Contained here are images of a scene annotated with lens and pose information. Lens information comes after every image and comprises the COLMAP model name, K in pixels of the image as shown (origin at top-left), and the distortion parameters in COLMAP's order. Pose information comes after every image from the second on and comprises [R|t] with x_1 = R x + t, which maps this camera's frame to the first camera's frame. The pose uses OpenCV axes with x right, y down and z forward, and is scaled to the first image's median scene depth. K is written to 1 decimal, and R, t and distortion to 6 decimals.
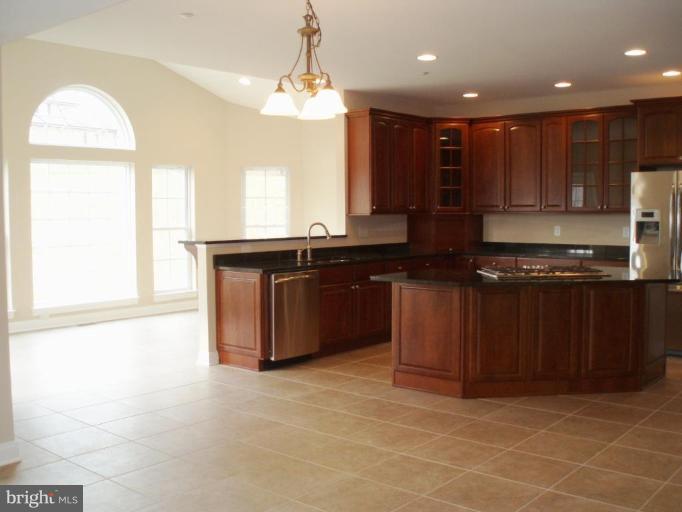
lens RADIAL K [[738.4, 0, 339.7], [0, 738.4, 255.9], [0, 0, 1]] dist [-0.110559, 0.000000]
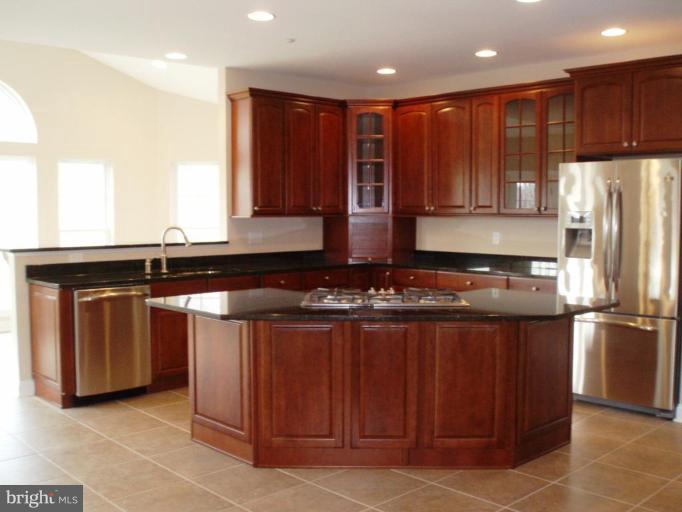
lens RADIAL K [[738.4, 0, 336.1], [0, 738.4, 255.6], [0, 0, 1]] dist [-0.110559, 0.000000]
pose [[0.993434, 0.012941, -0.113669, 0.244643], [-0.012586, 0.999913, 0.003836, -0.017895], [0.113709, -0.002380, 0.993511, 0.201395]]
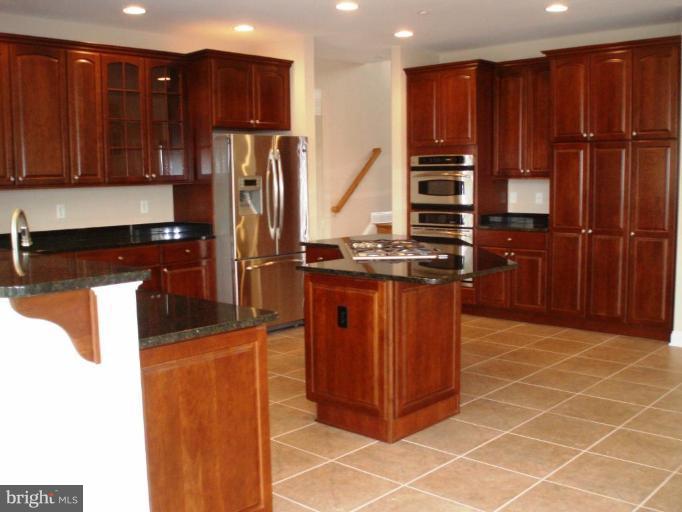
lens RADIAL K [[738.4, 0, 336.5], [0, 738.4, 254.3], [0, 0, 1]] dist [-0.110559, 0.000000]
pose [[0.048213, -0.106007, 0.993196, -0.449255], [0.078179, 0.991702, 0.102053, -0.049849], [-0.995773, 0.072727, 0.056100, 0.794814]]
